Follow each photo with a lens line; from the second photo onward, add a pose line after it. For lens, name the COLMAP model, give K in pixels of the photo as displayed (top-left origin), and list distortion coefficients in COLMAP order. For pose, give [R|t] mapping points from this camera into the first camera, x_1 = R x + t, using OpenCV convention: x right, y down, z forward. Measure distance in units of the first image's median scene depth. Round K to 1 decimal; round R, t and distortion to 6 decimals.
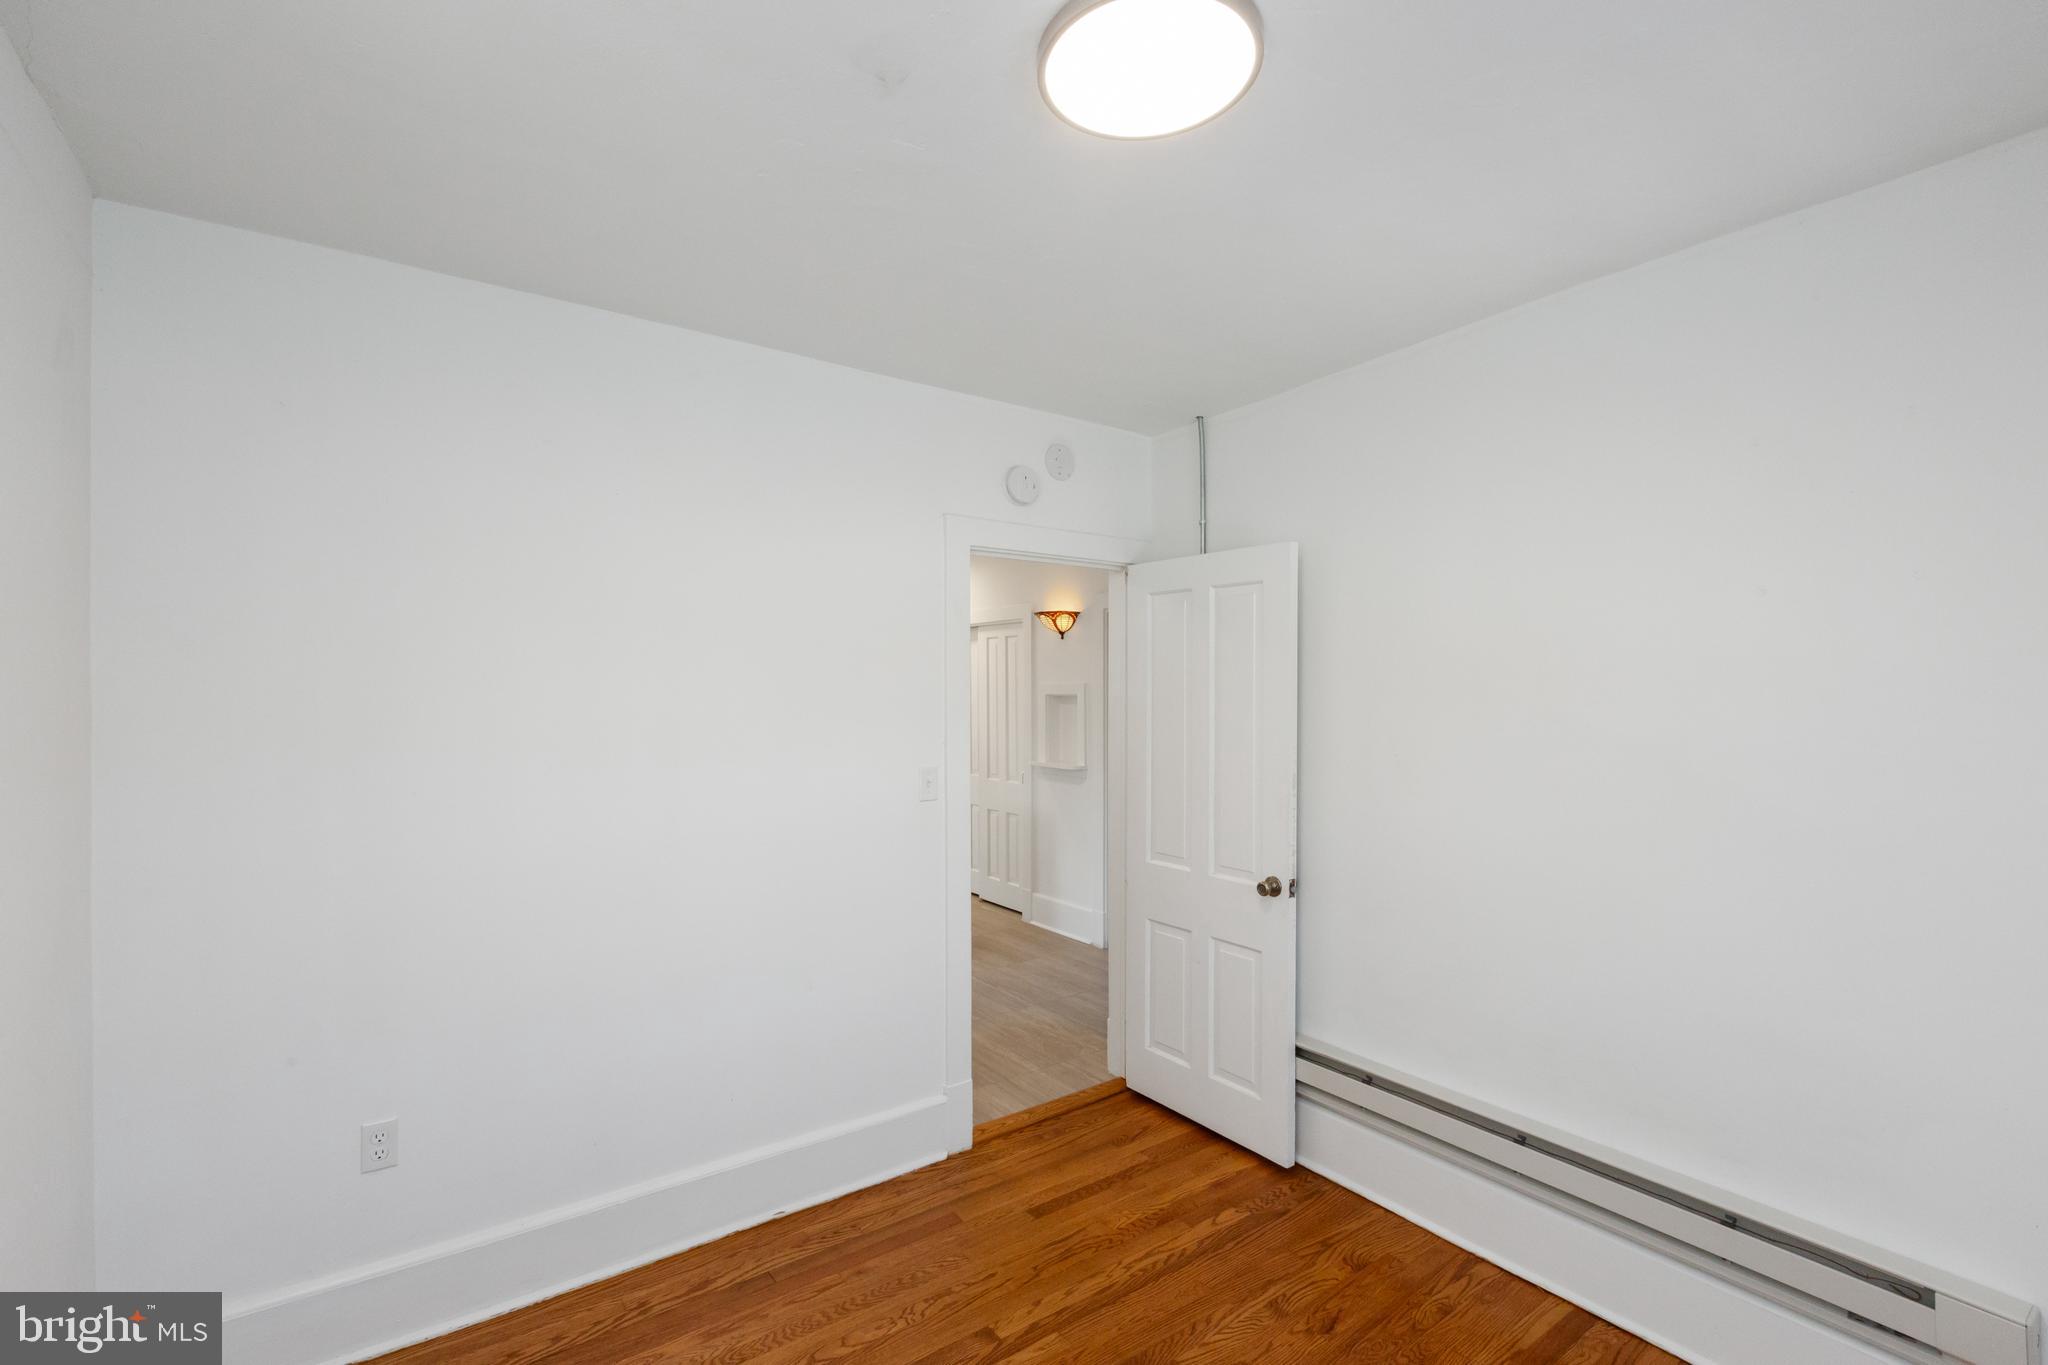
lens RADIAL K [[928.8, 0, 1024.0], [0, 928.8, 682.5], [0, 0, 1]] dist [-0.000577, -0.000108]
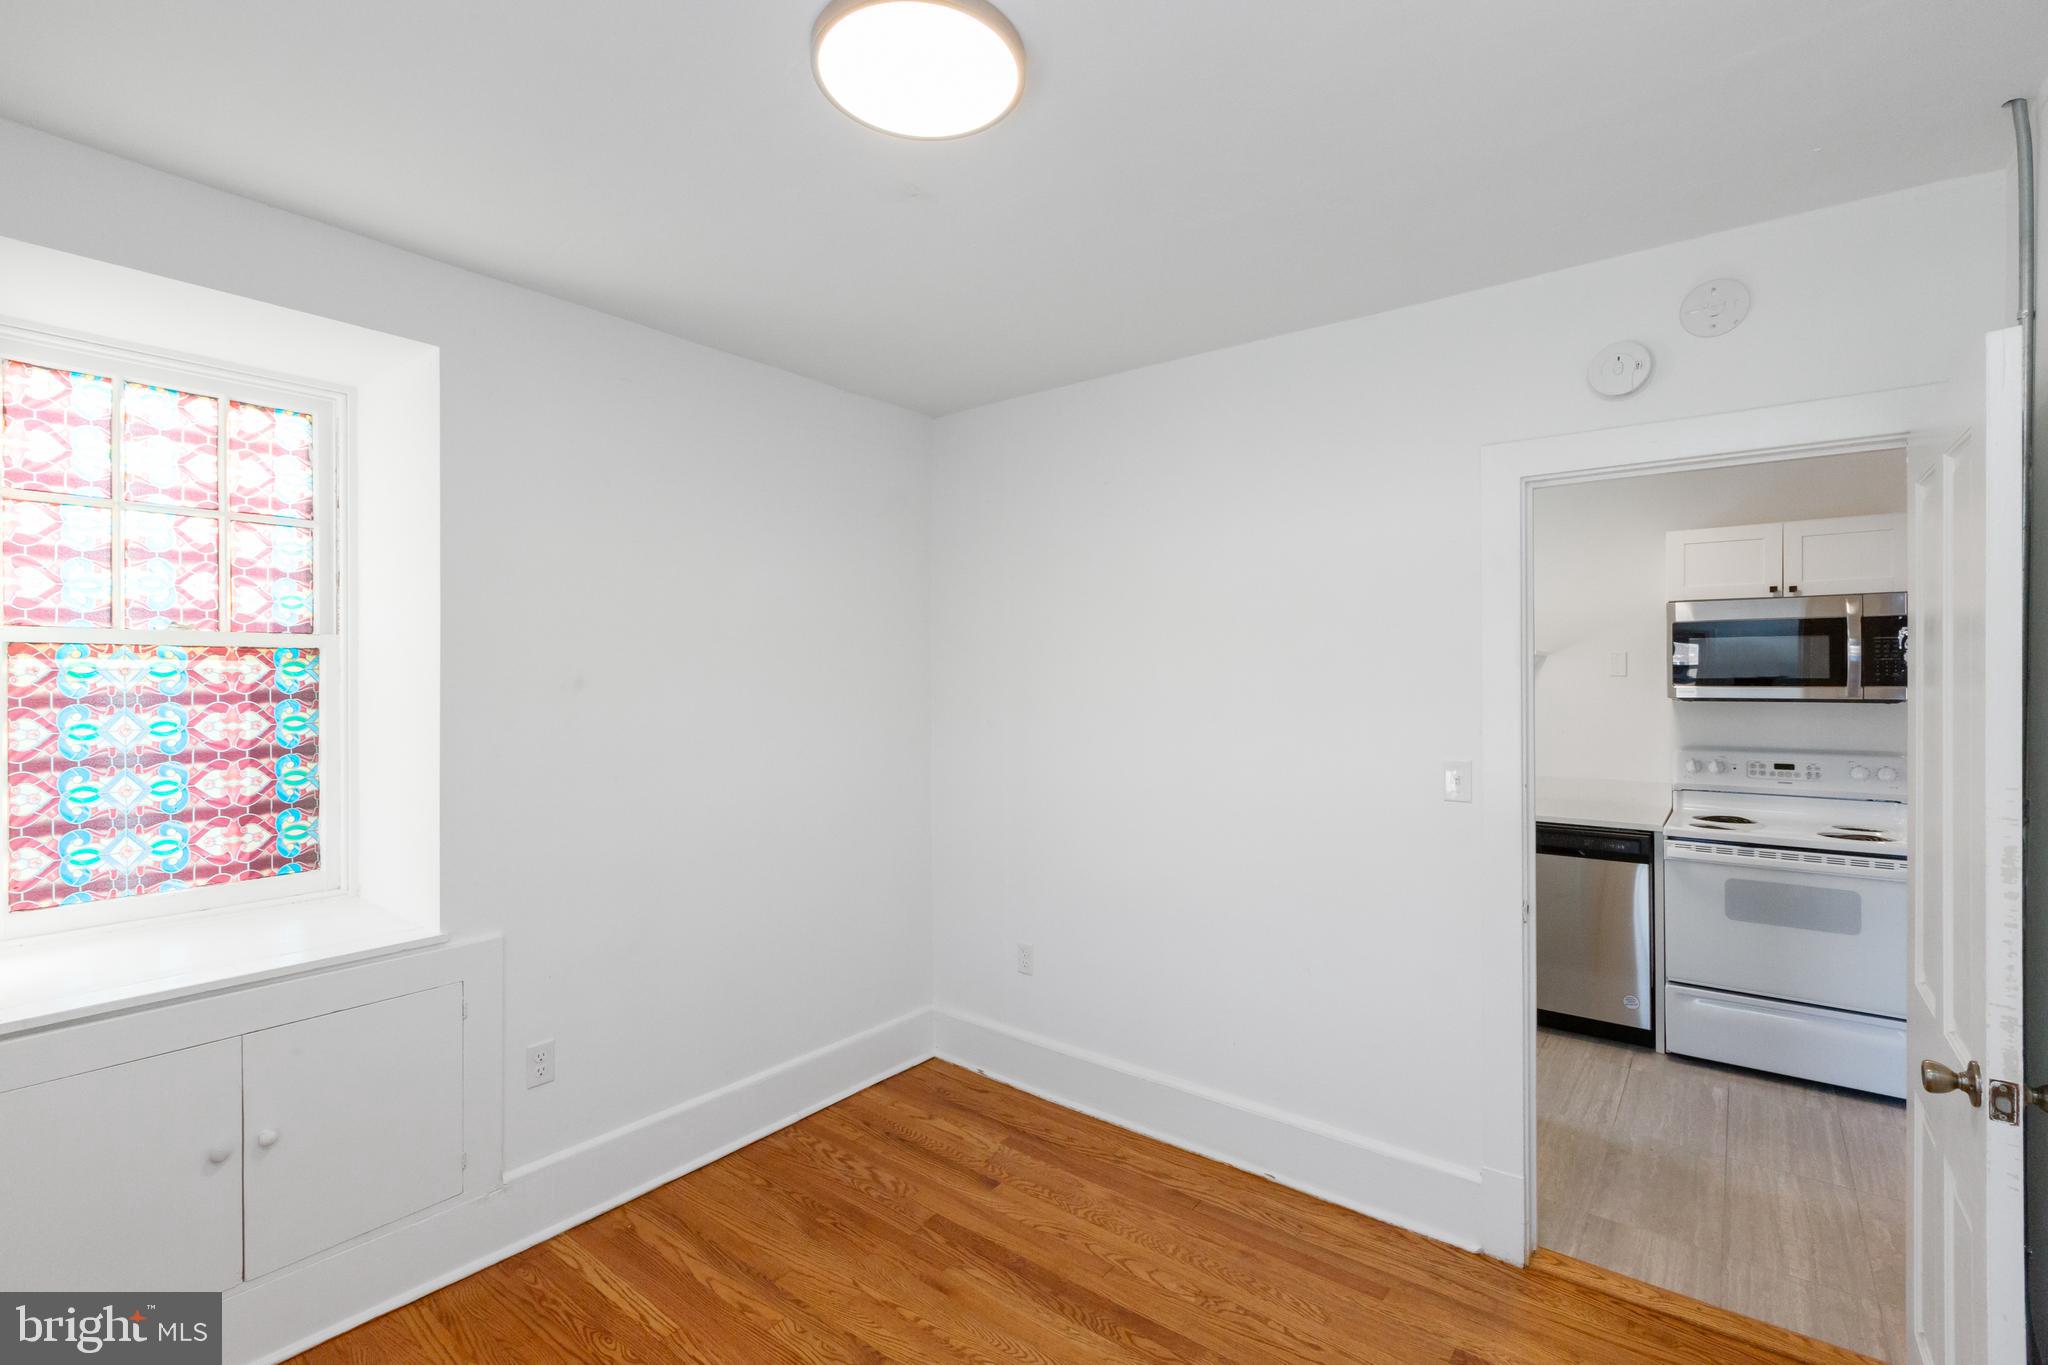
lens RADIAL K [[919.0, 0, 1020.7], [0, 919.0, 665.5], [0, 0, 1]] dist [0.002897, 0.000851]
pose [[0.261972, -0.010353, -0.965020, 0.583084], [0.010681, 0.999912, -0.007828, 0.008847], [0.965016, -0.008256, 0.262060, 0.417435]]
